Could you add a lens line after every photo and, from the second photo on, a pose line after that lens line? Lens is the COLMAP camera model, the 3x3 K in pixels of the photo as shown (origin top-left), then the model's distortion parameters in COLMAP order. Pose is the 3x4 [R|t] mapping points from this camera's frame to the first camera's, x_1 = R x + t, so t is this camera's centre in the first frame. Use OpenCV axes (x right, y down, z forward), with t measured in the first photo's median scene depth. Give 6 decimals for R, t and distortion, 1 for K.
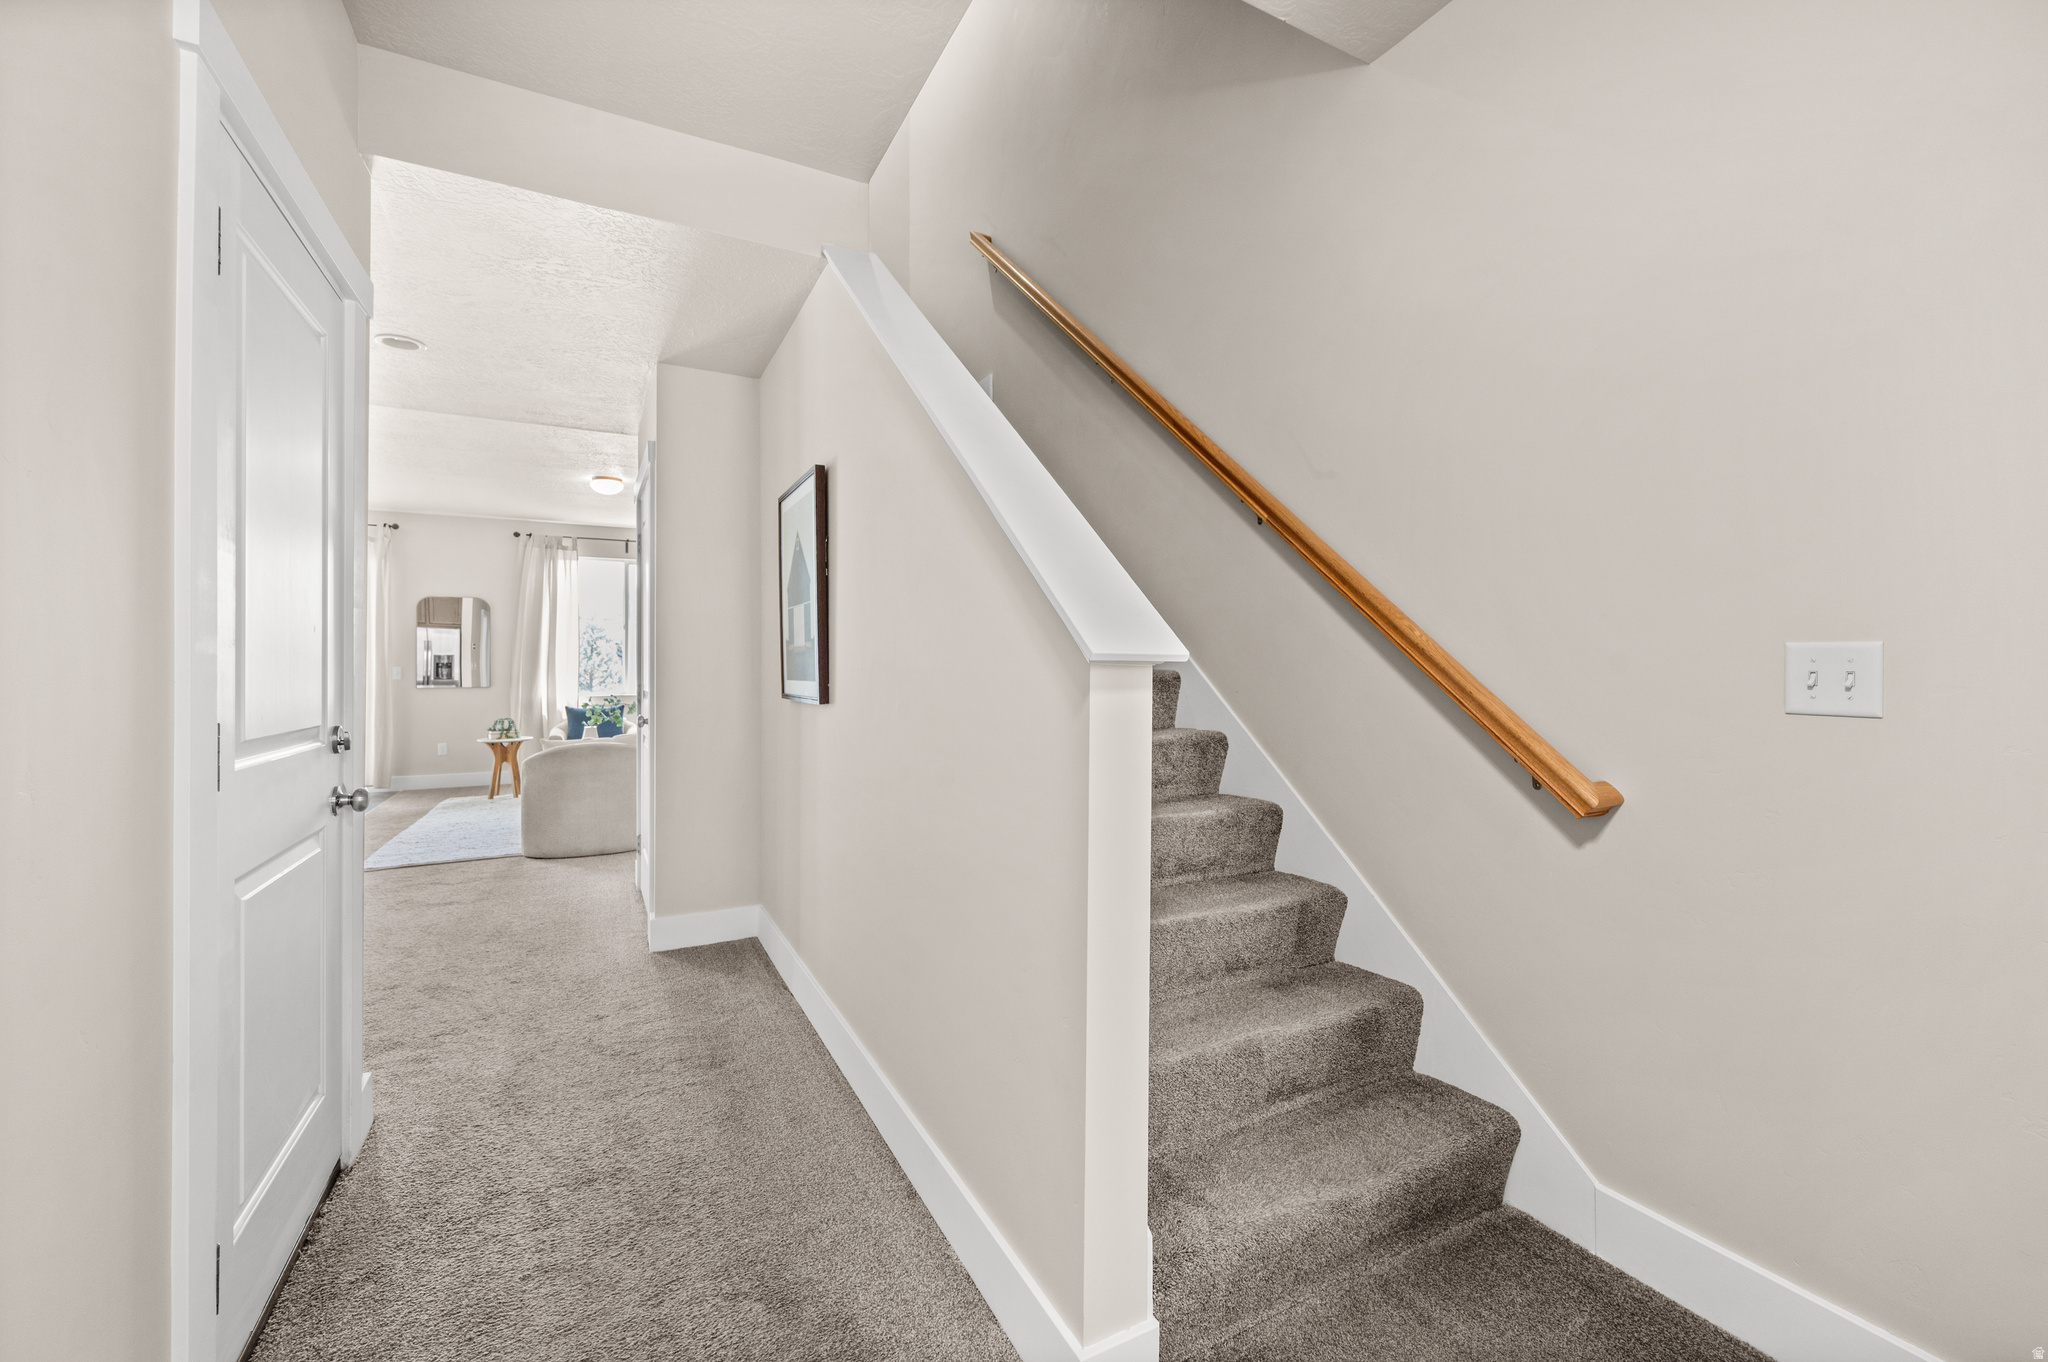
lens RADIAL K [[825.3, 0, 1049.9], [0, 825.3, 656.4], [0, 0, 1]] dist [0.003052, -0.000438]
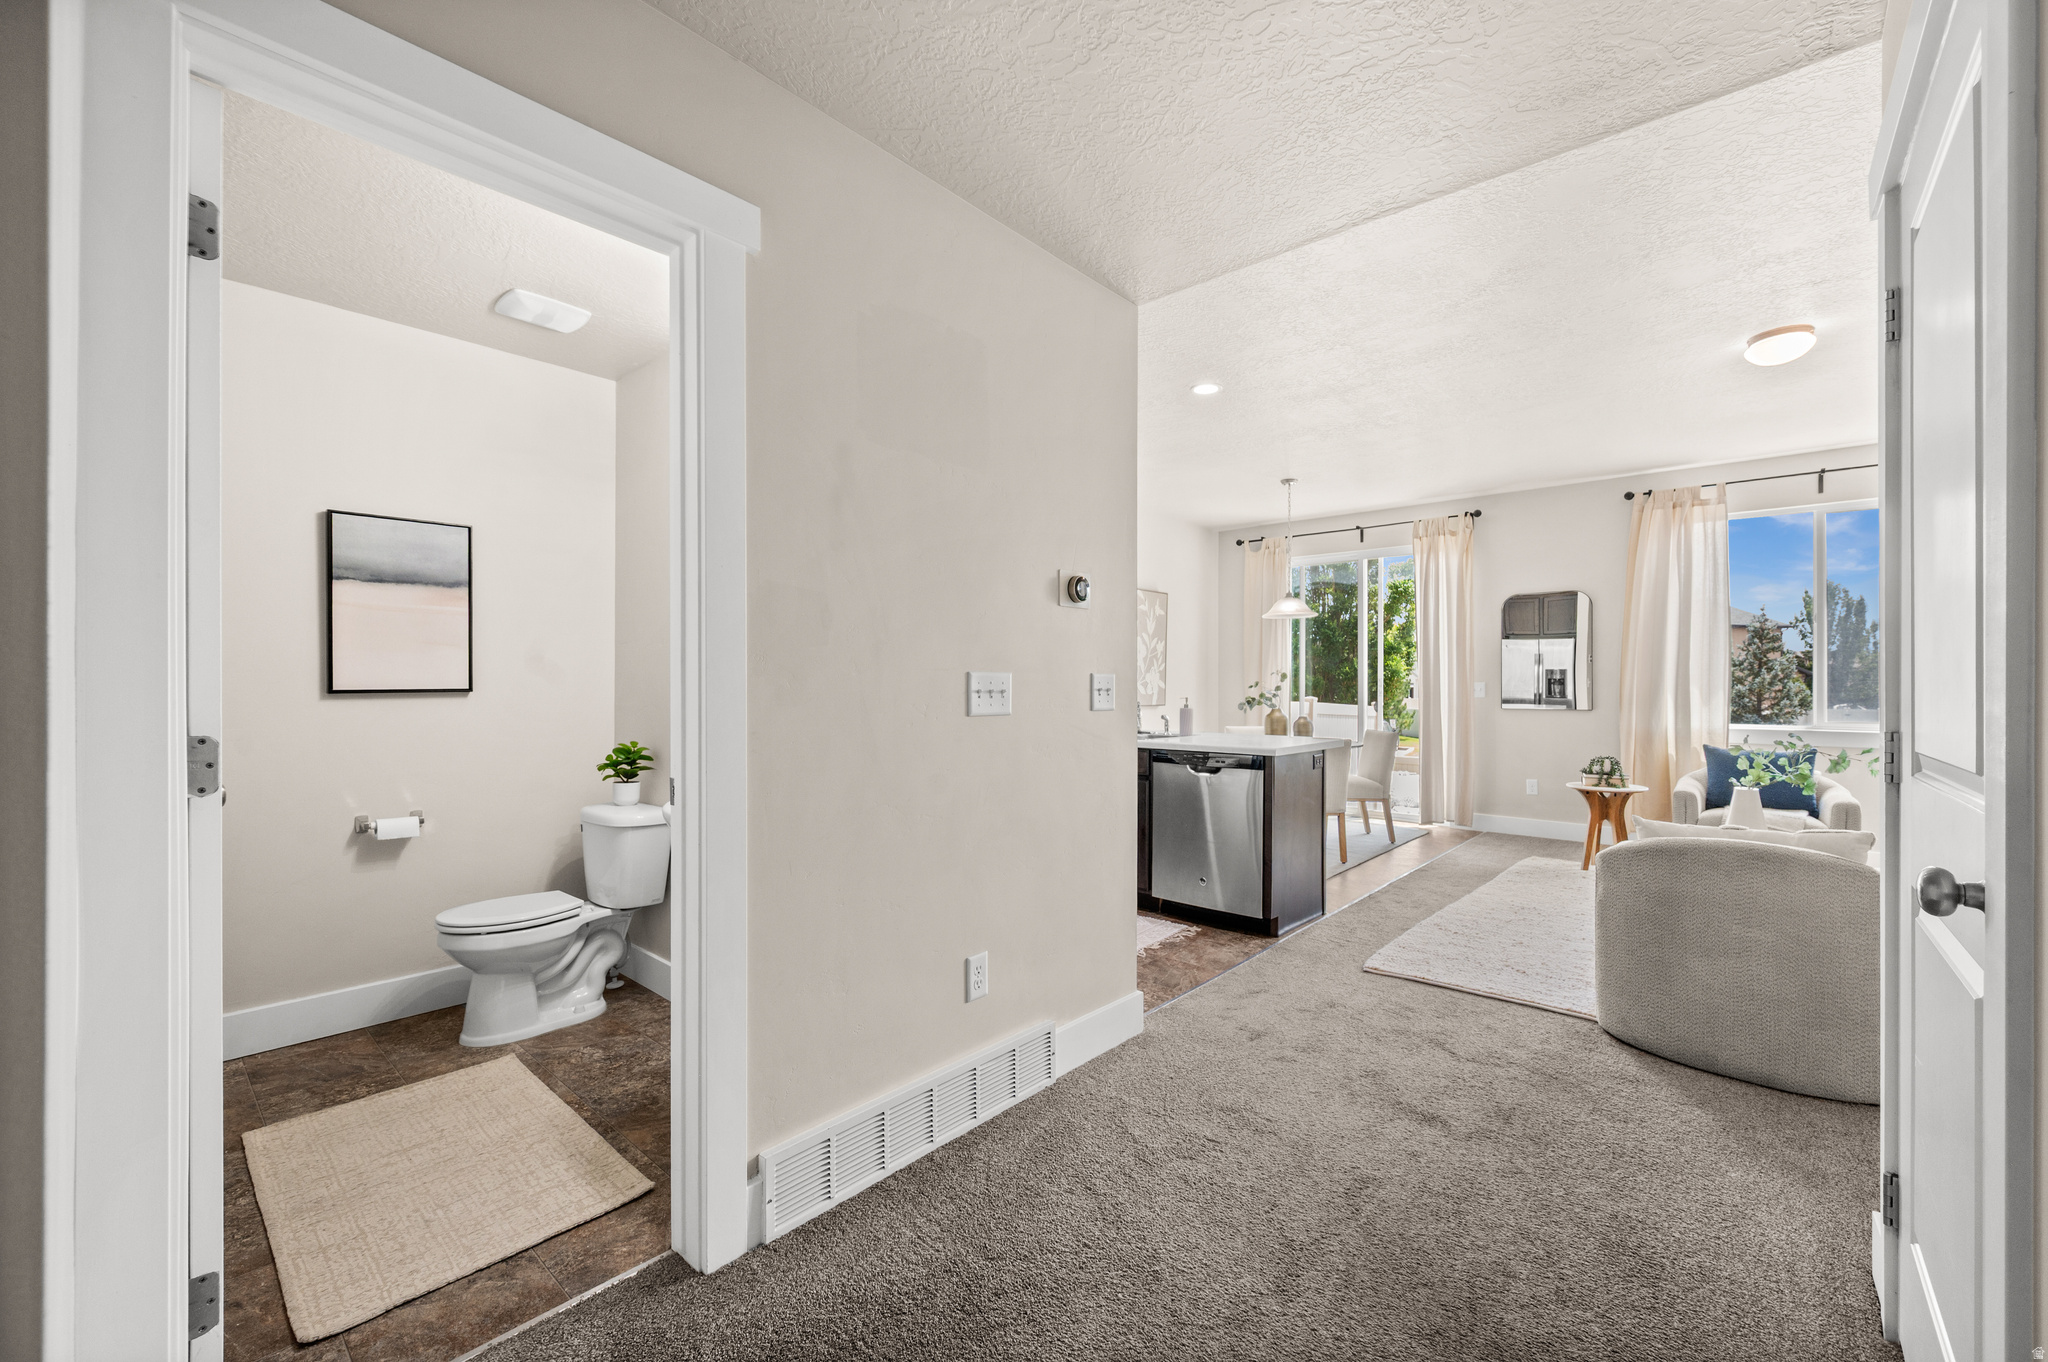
lens RADIAL K [[825.3, 0, 1032.5], [0, 825.3, 680.4], [0, 0, 1]] dist [0.003052, -0.000438]
pose [[0.334782, 0.001279, -0.942295, -0.150248], [0.005439, 0.999980, 0.003289, 0.005306], [0.942280, -0.006226, 0.334768, 0.282531]]
